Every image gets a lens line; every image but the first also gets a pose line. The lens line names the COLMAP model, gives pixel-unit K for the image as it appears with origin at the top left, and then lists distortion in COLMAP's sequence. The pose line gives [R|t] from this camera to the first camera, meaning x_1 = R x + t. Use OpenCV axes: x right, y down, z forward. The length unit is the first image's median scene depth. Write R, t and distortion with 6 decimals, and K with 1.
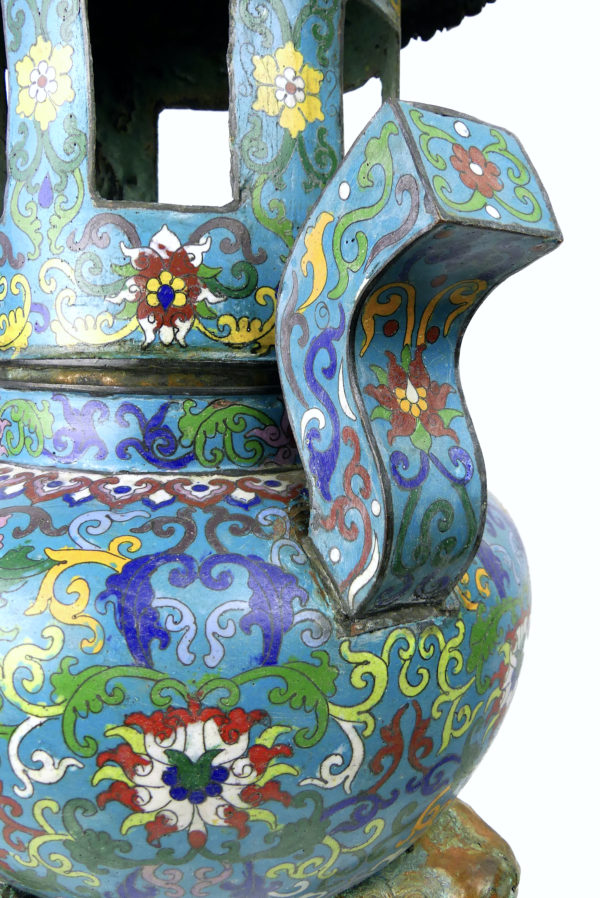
lens RADIAL K [[861.1, 0, 300.4], [0, 861.1, 445.3], [0, 0, 1]] dist [-0.033854, 0.001924]
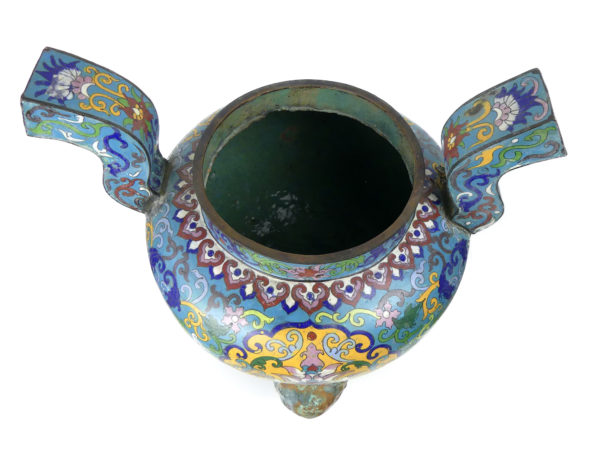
lens RADIAL K [[566.6, 0, 315.4], [0, 566.6, 225.8], [0, 0, 1]] dist [0.002506, -0.003544]
pose [[0.587010, -0.685091, 0.431358, -1.017439], [0.088611, 0.583986, 0.806913, -1.350845], [-0.804715, -0.435443, 0.403513, 0.649348]]
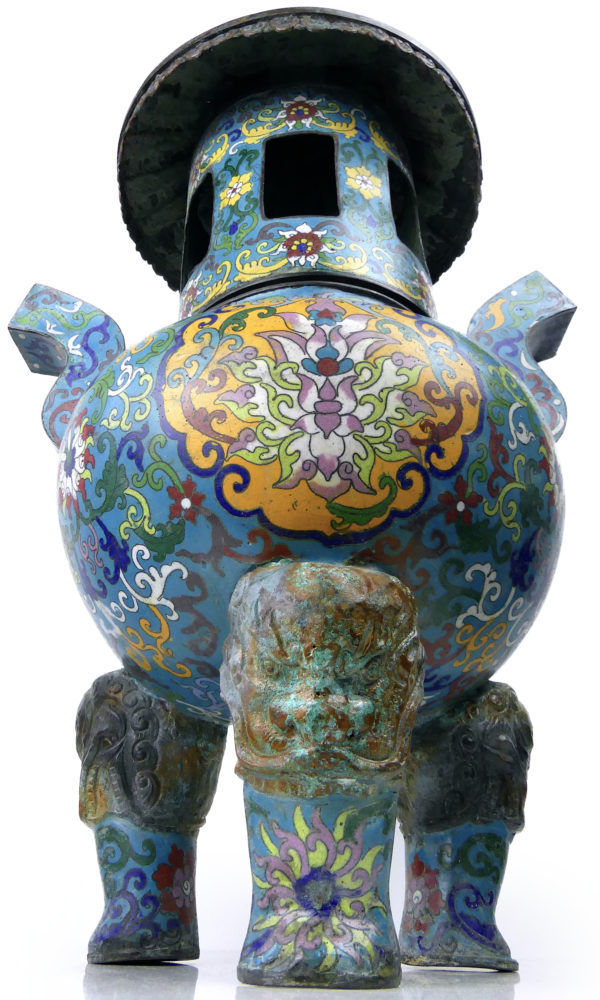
lens RADIAL K [[744.3, 0, 293.3], [0, 744.3, 493.8], [0, 0, 1]] dist [-0.009623, -0.000115]
pose [[0.571576, 0.405443, 0.713384, -1.405836], [0.097886, 0.829499, -0.549863, 1.126601], [-0.814689, 0.384119, 0.434435, 0.749900]]
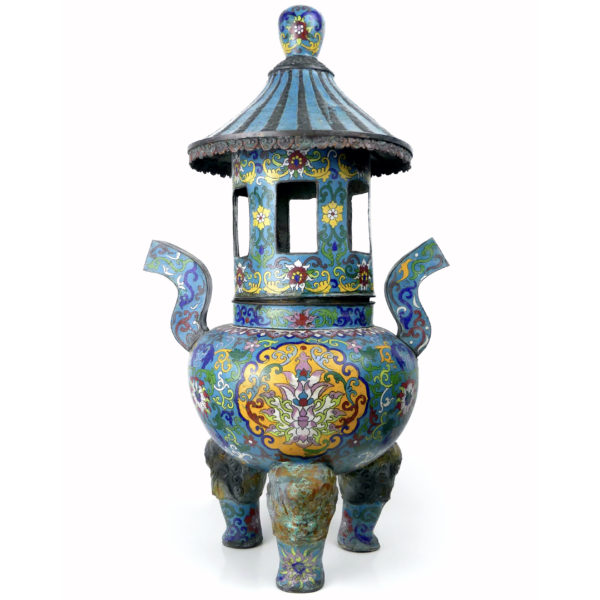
lens RADIAL K [[738.6, 0, 300.0], [0, 738.6, 300.0], [0, 0, 1]] dist [-0.002673, 0.016159]
pose [[0.606880, -0.029523, 0.794245, -2.978202], [0.093656, 0.995004, -0.034576, 0.001042], [-0.789256, 0.095369, 0.606613, -0.698642]]
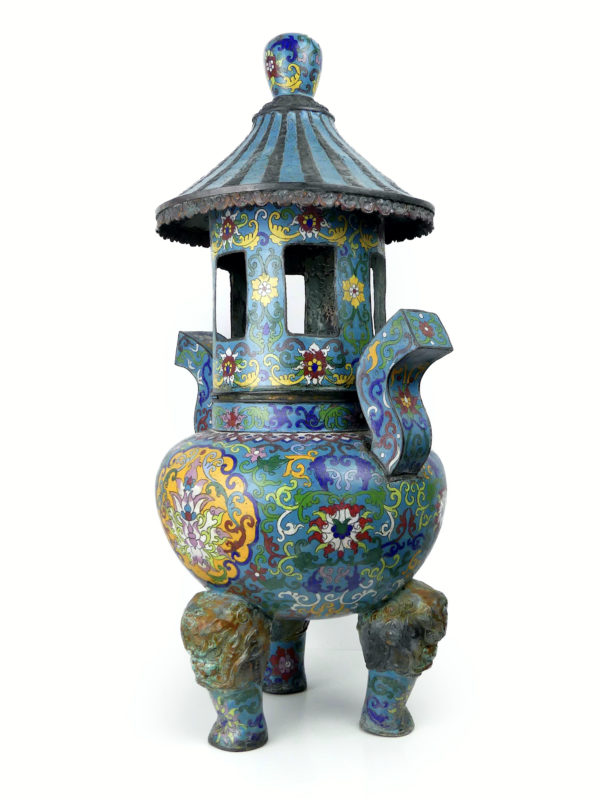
lens RADIAL K [[923.6, 0, 300.0], [0, 923.6, 400.0], [0, 0, 1]] dist [-0.012388, -0.007236]
pose [[0.991005, -0.017691, 0.132650, -0.643187], [0.030504, 0.994992, -0.095191, 0.227828], [-0.130302, 0.098381, 0.986581, -2.056029]]
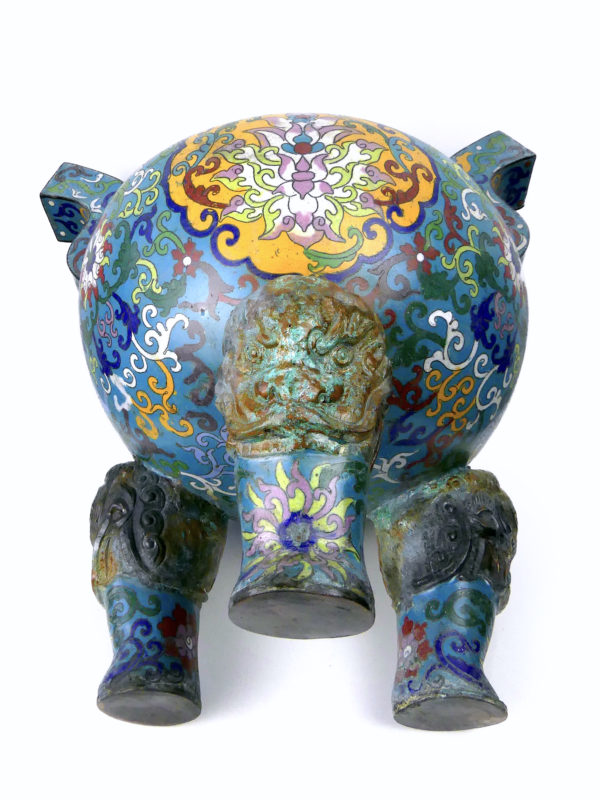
lens RADIAL K [[755.5, 0, 260.1], [0, 755.5, 360.3], [0, 0, 1]] dist [0.002506, -0.003544]
pose [[0.624010, 0.504103, 0.597070, -1.327840], [0.074095, 0.722473, -0.687418, 1.607129], [-0.777896, 0.473195, 0.413479, 0.796974]]
